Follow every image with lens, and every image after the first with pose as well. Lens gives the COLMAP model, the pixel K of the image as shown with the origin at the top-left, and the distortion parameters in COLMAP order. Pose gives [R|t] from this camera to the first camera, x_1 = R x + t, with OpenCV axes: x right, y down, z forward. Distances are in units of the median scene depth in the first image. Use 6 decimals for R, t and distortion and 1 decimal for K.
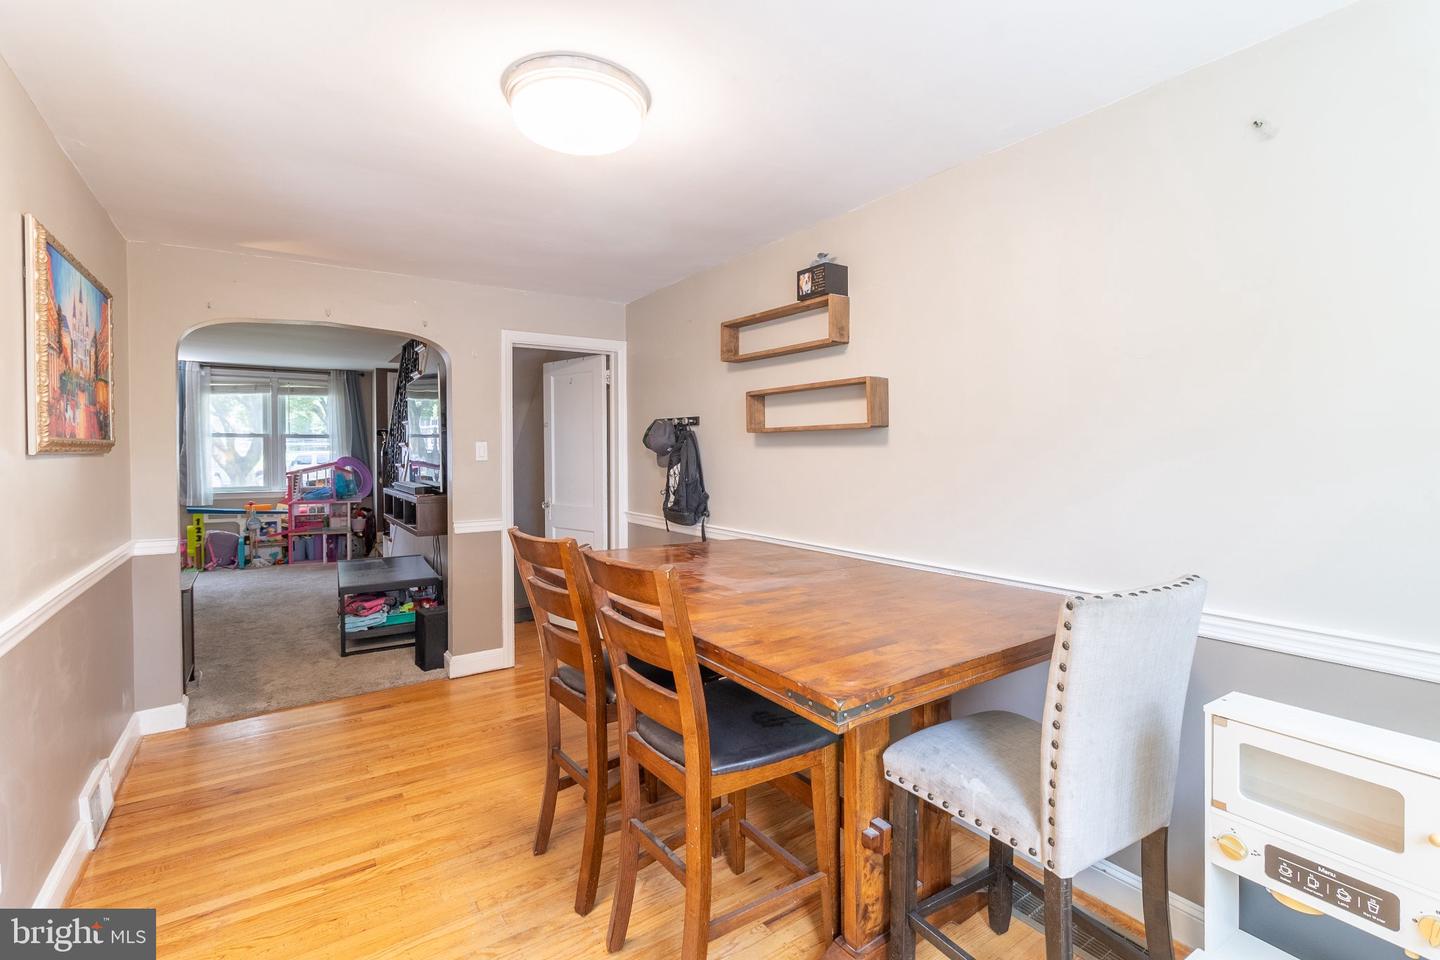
lens RADIAL K [[658.2, 0, 731.8], [0, 658.2, 455.8], [0, 0, 1]] dist [0.000896, -0.000310]
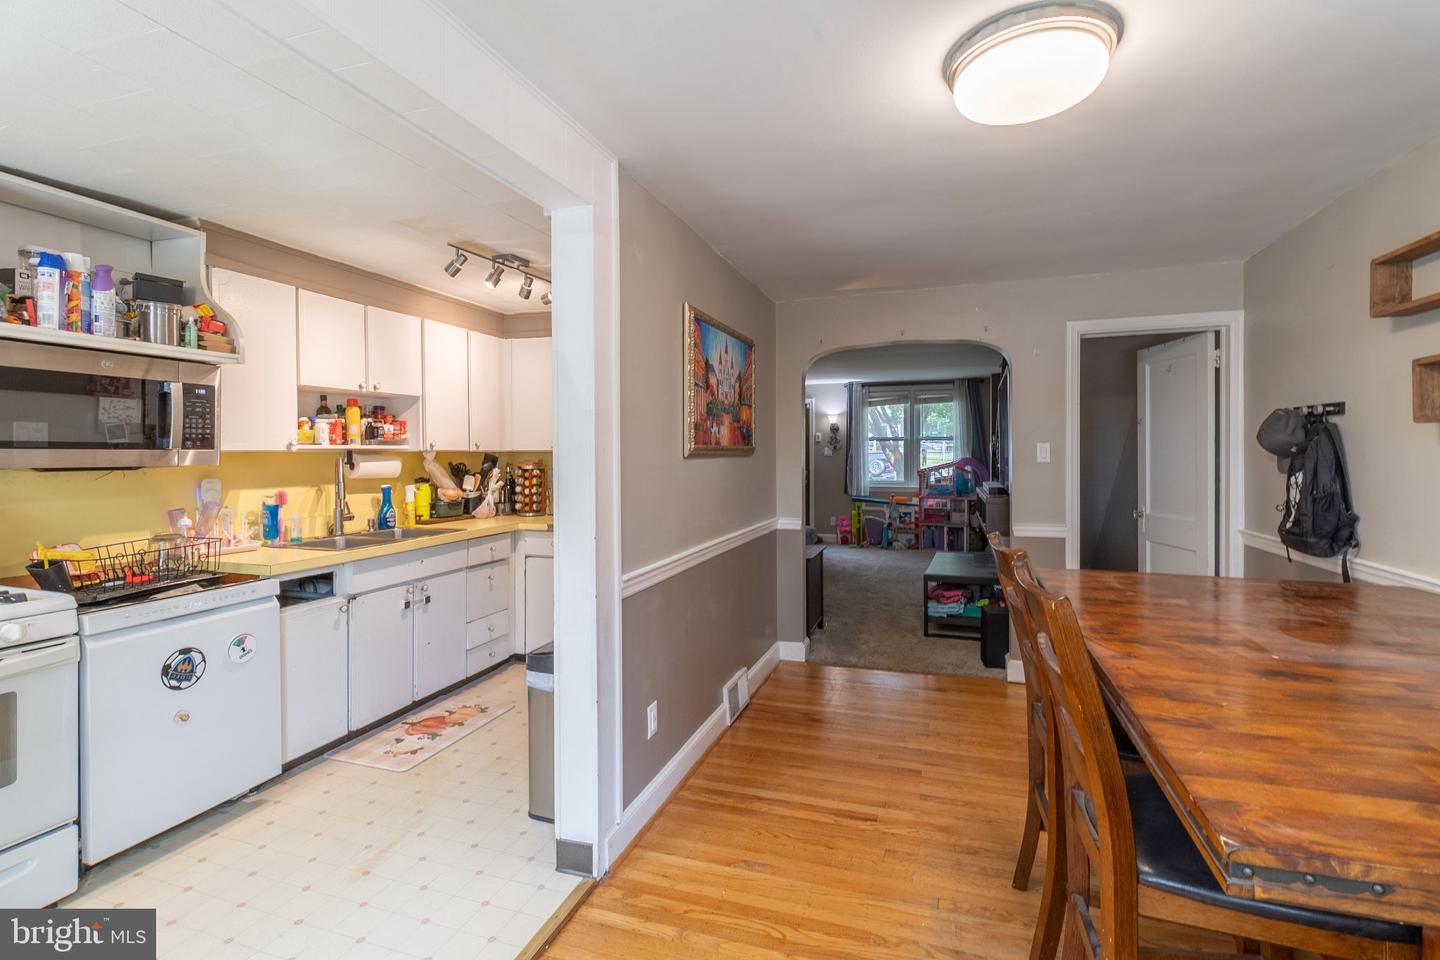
lens RADIAL K [[658.2, 0, 731.8], [0, 658.2, 455.8], [0, 0, 1]] dist [0.000896, -0.000310]
pose [[0.604528, 0.000978, -0.796583, 0.116898], [-0.001811, 0.999998, -0.000147, -0.001511], [0.796582, 0.001532, 0.604529, 0.069051]]
